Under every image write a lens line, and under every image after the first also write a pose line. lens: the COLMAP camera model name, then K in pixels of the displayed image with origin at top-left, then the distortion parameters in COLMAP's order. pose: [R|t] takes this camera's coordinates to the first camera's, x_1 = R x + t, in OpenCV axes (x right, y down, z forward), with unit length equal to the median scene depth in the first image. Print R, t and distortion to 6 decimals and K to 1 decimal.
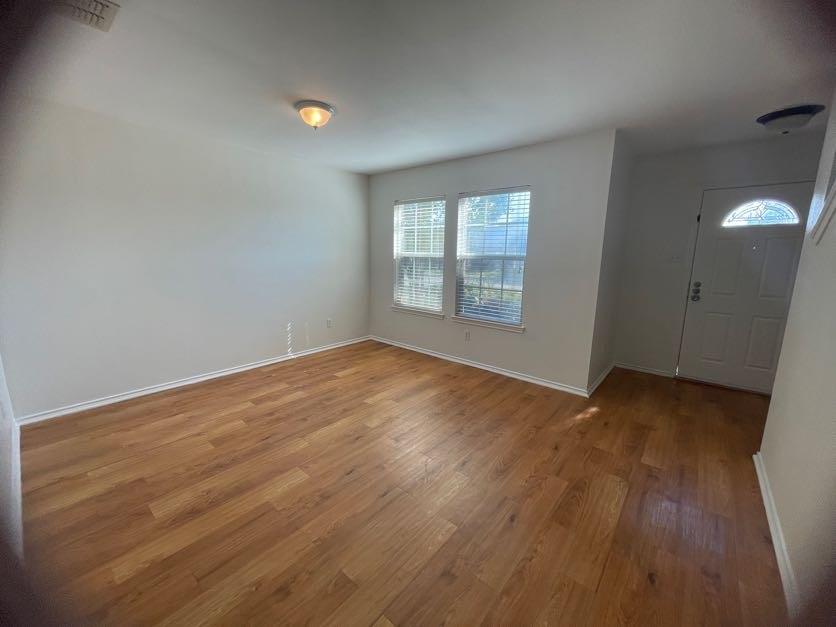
lens RADIAL K [[337.9, 0, 418.0], [0, 337.9, 308.6], [0, 0, 1]] dist [0.003231, -0.000124]
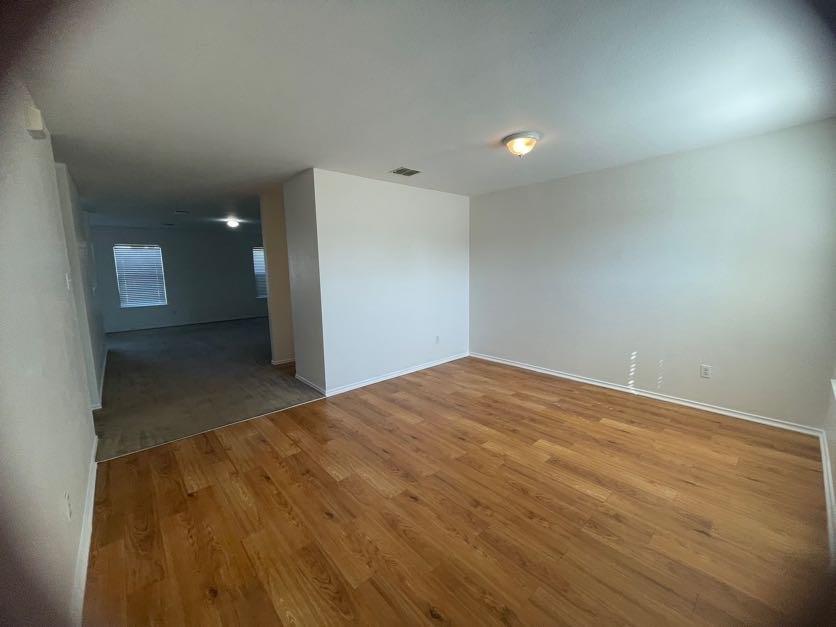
lens RADIAL K [[337.9, 0, 418.1], [0, 337.9, 317.8], [0, 0, 1]] dist [0.003231, -0.000124]
pose [[-0.141431, 0.132053, -0.981101, 0.790546], [-0.148086, 0.977090, 0.152860, -0.135961], [0.978809, 0.166906, -0.118636, 0.839649]]
